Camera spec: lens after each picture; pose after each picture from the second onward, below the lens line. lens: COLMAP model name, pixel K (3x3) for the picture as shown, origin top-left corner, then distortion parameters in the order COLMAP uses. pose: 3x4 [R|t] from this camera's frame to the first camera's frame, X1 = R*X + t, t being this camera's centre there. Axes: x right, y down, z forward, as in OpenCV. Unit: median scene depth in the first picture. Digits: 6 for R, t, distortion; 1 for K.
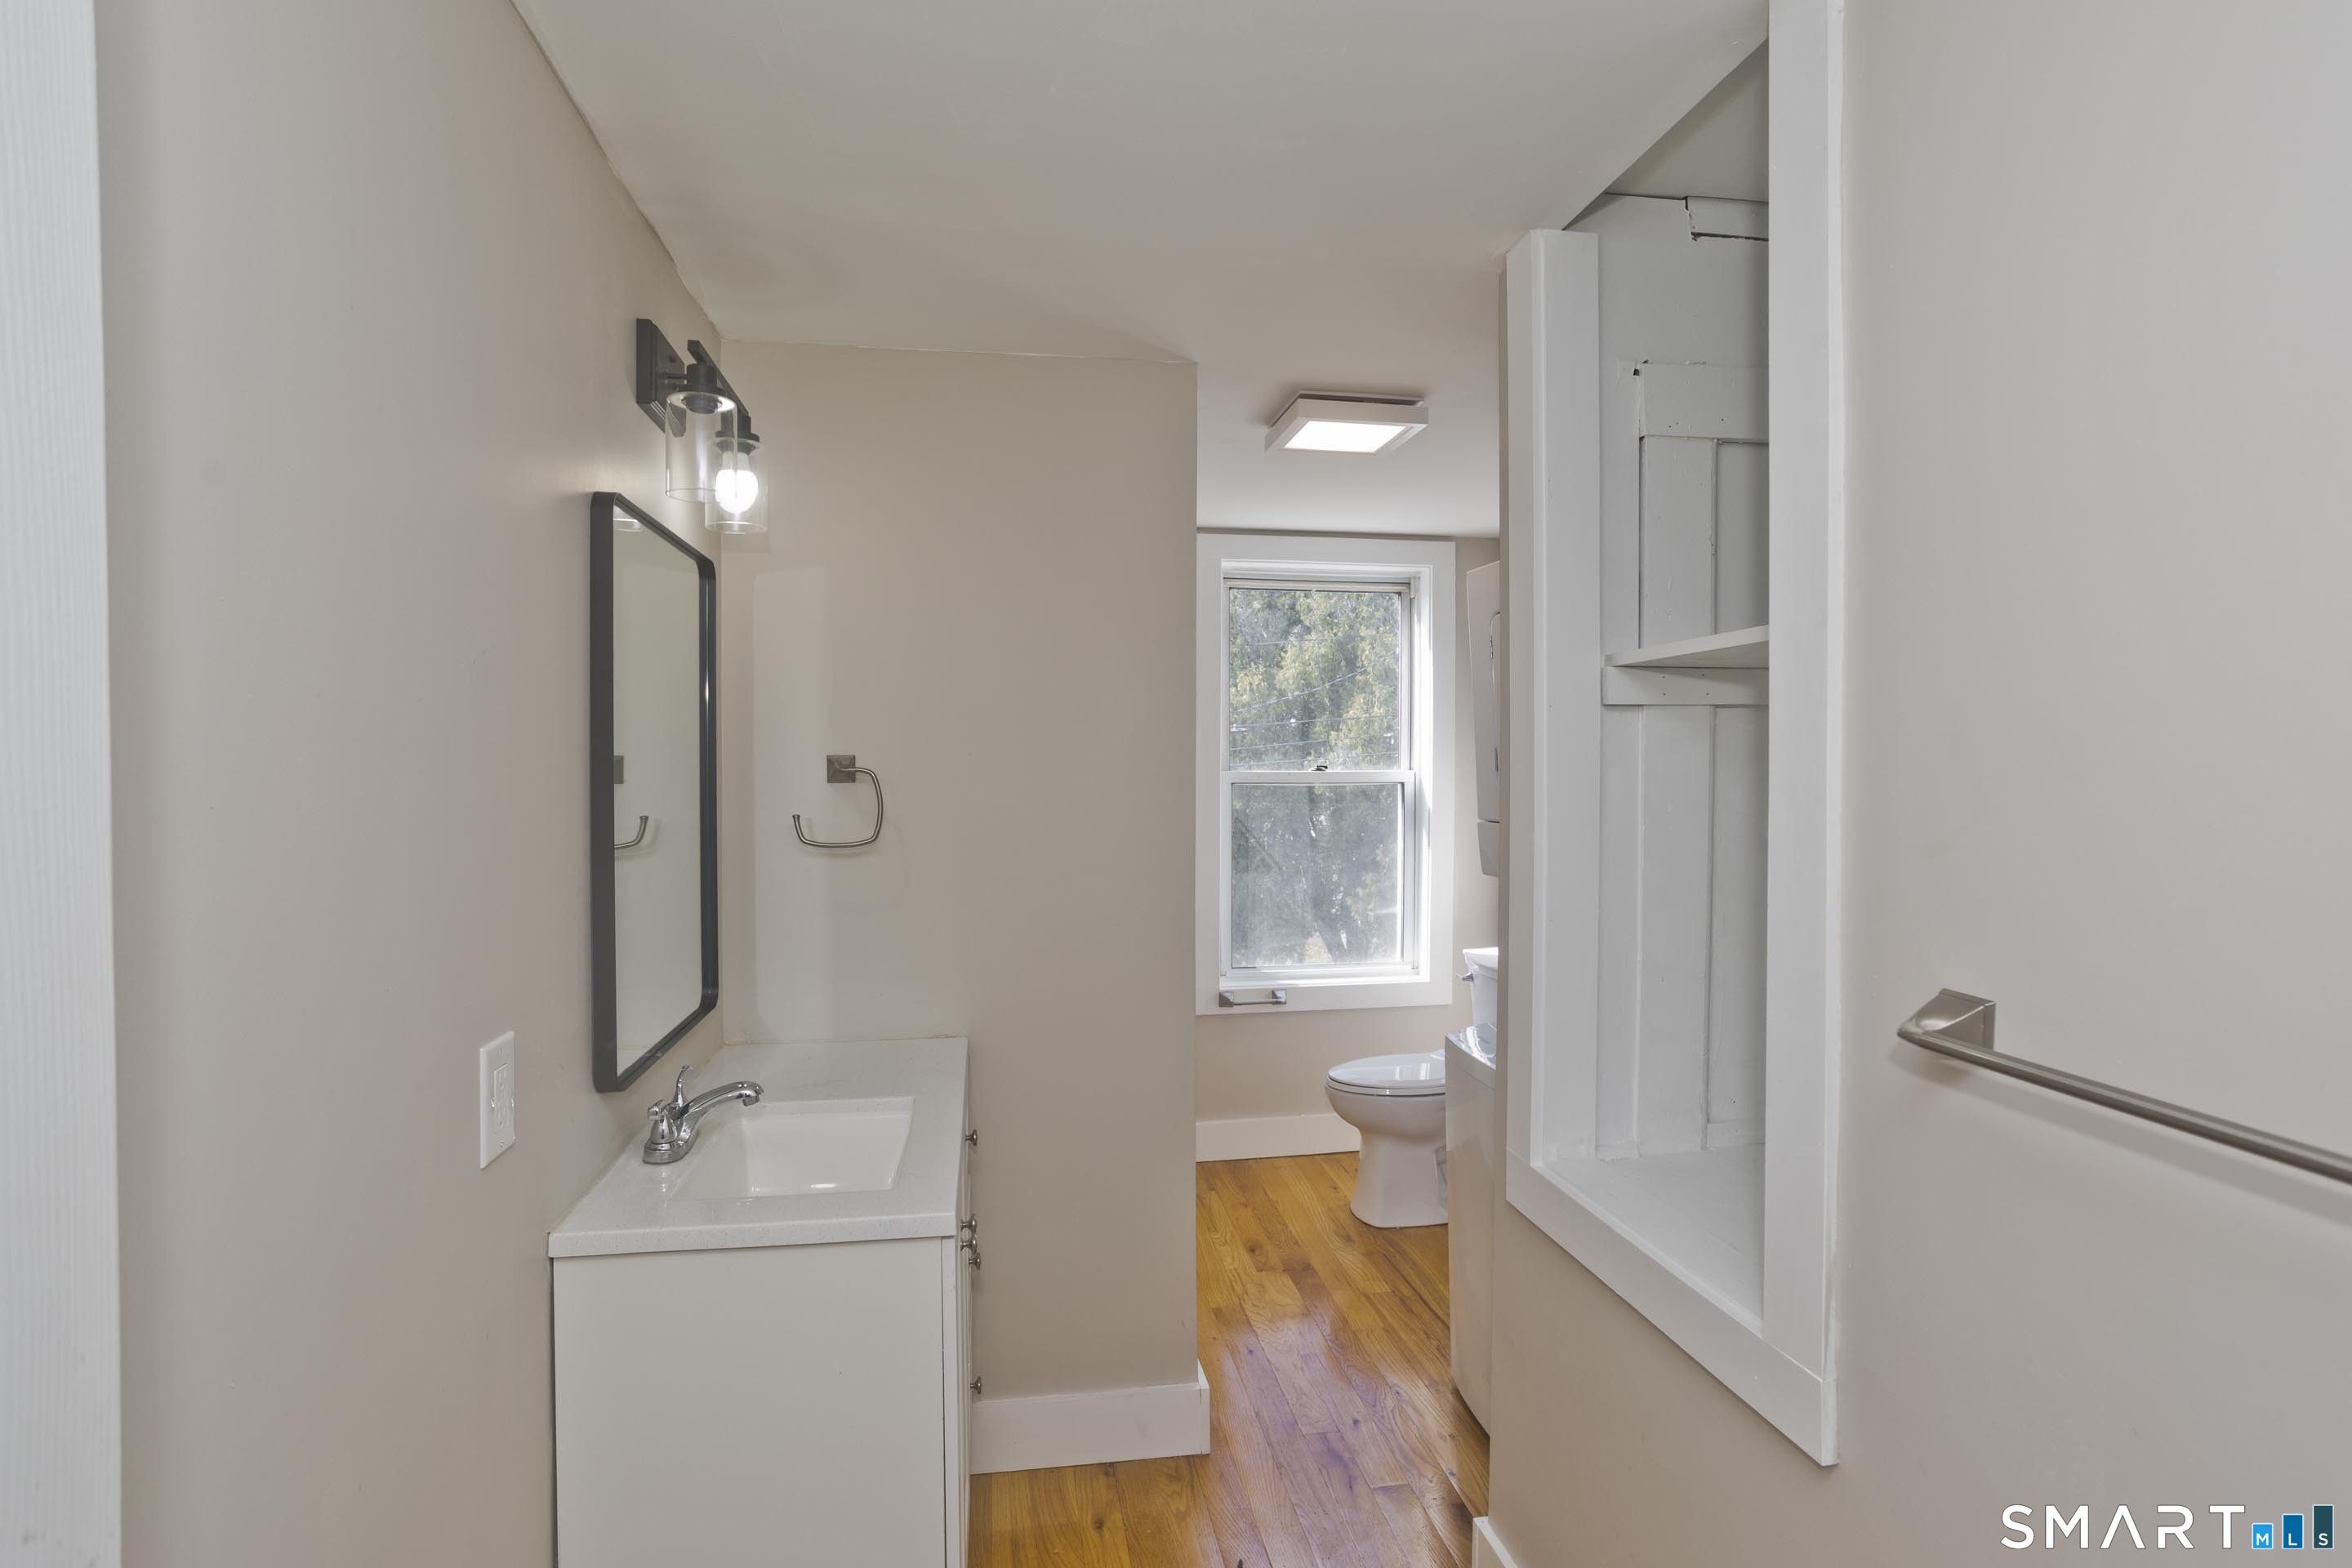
lens RADIAL K [[1175.8, 0, 1176.0], [0, 1175.8, 784.0], [0, 0, 1]] dist [-0.057364, 0.035629]
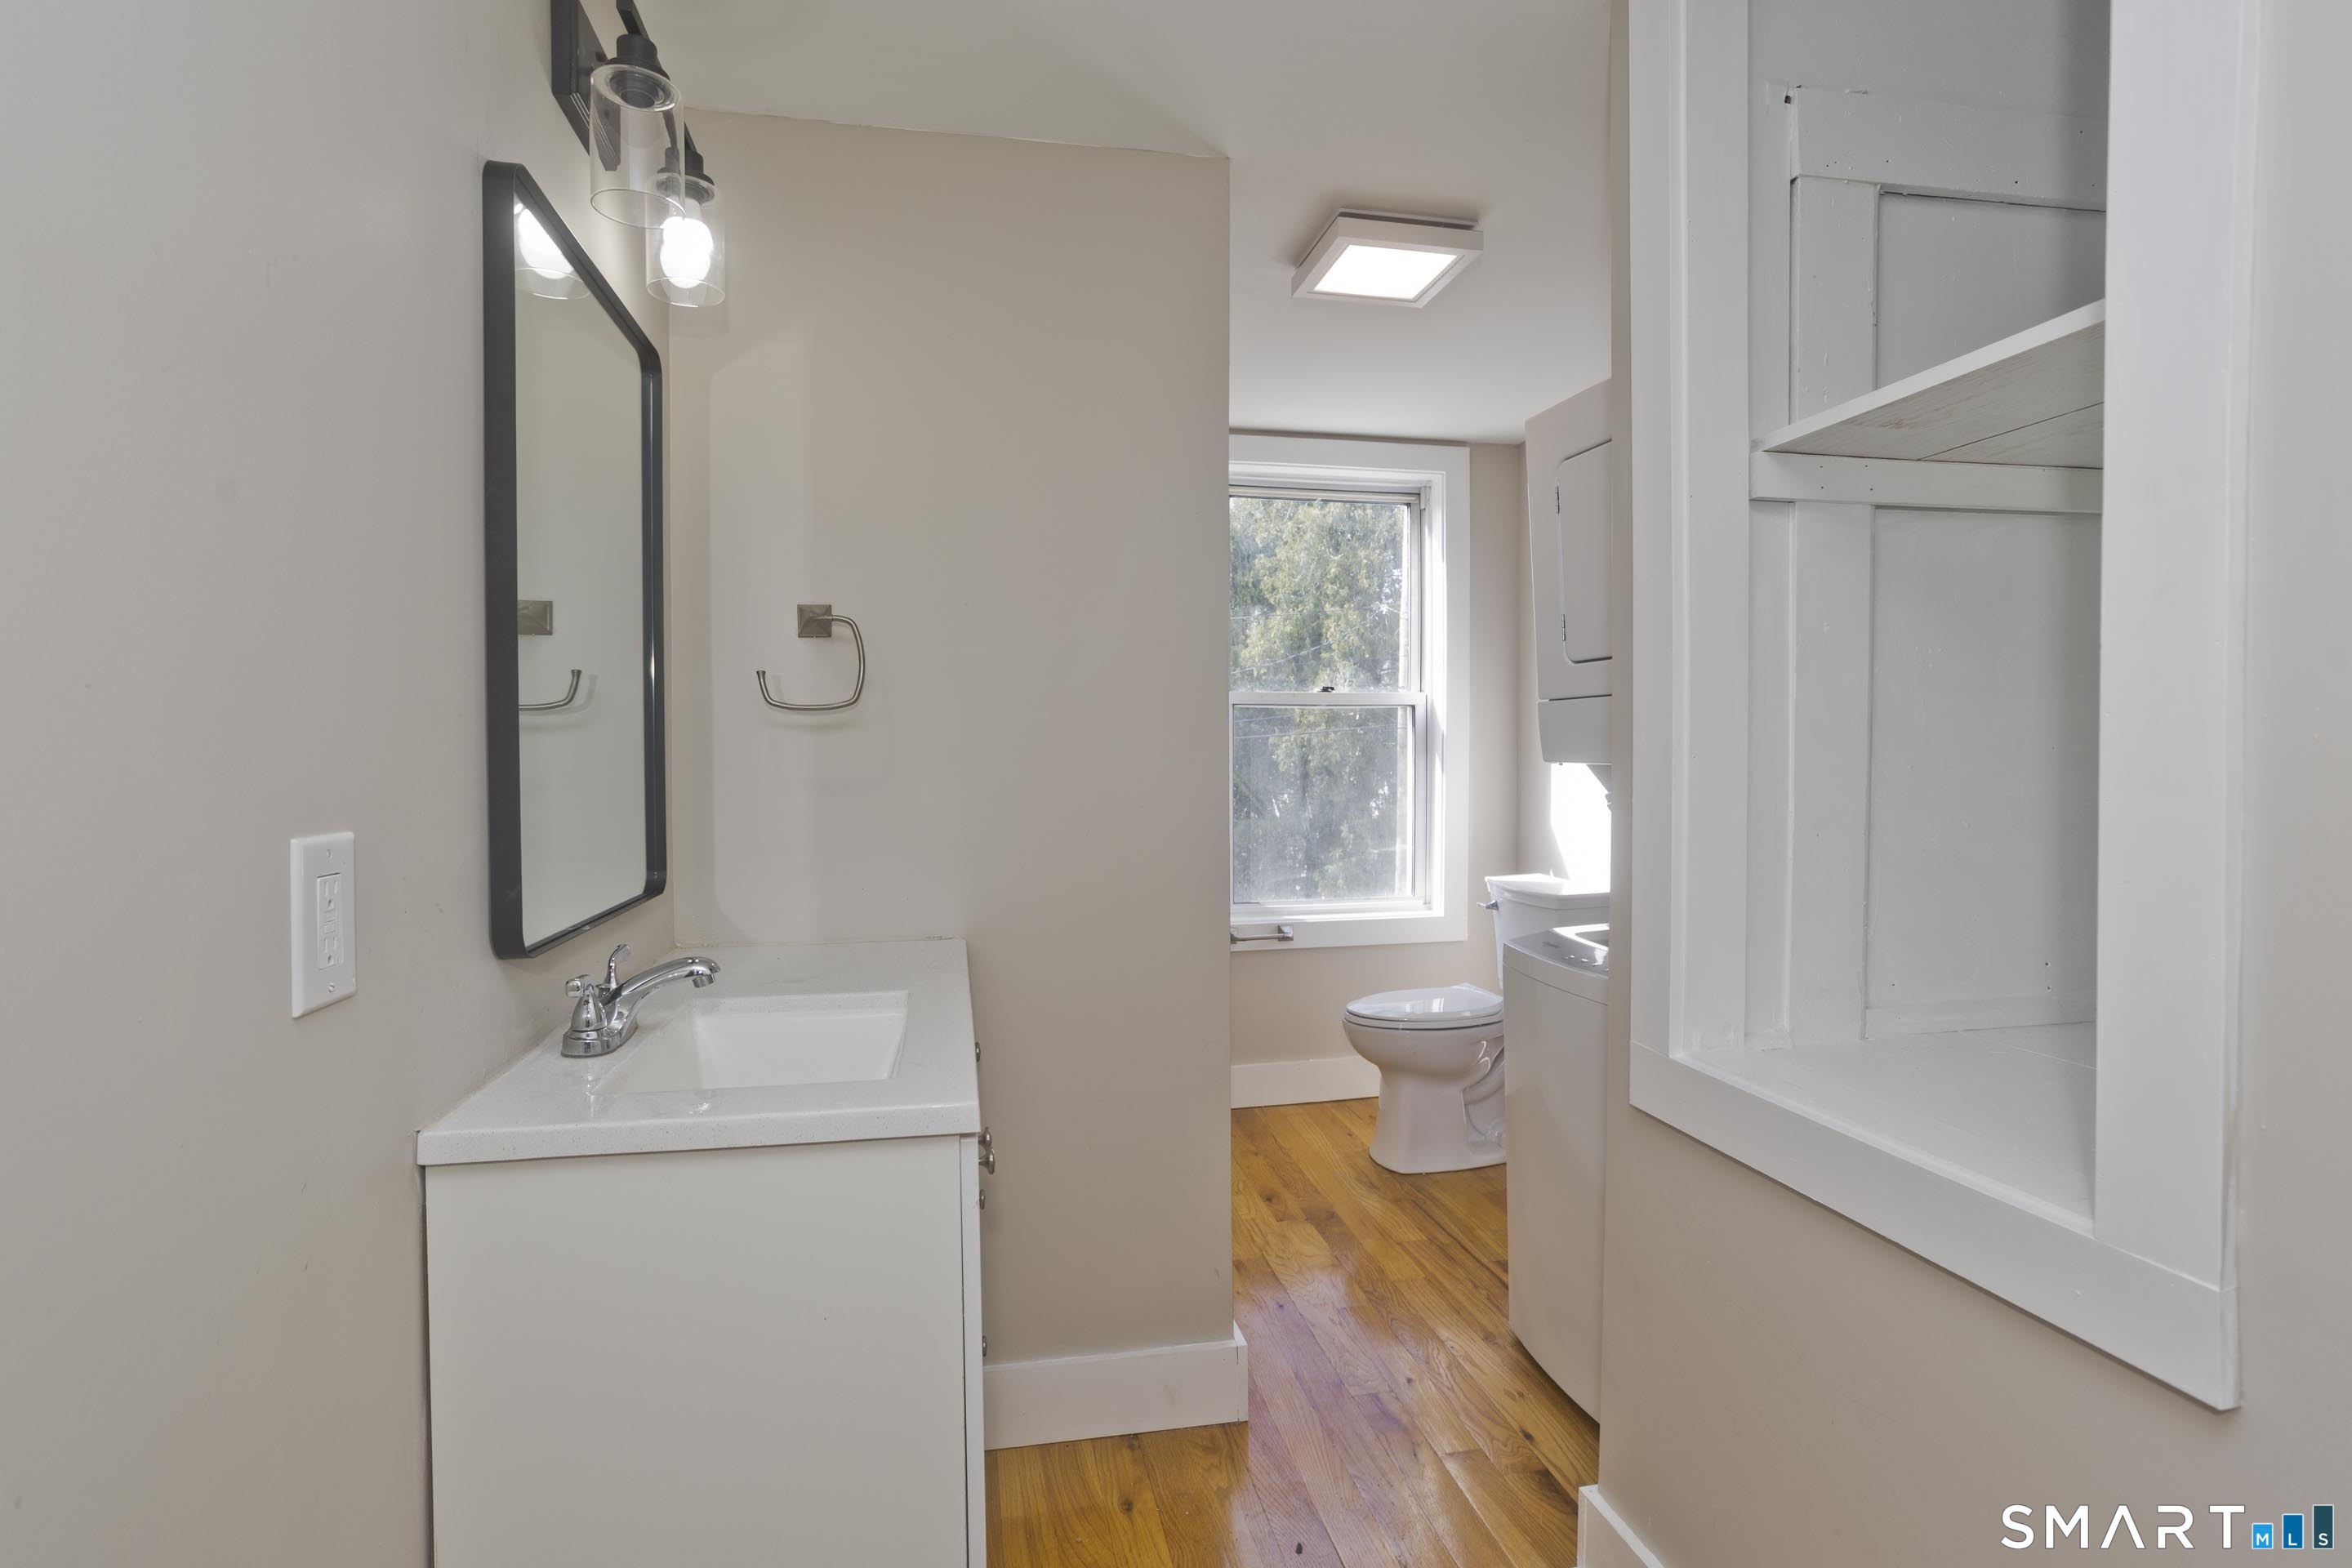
lens RADIAL K [[1150.1, 0, 1176.0], [0, 1150.1, 784.0], [0, 0, 1]] dist [-0.052896, 0.027554]
pose [[0.999378, -0.004451, 0.034993, -0.052899], [0.004135, 0.999950, 0.009107, 0.094850], [-0.035032, -0.008957, 0.999346, 0.159610]]
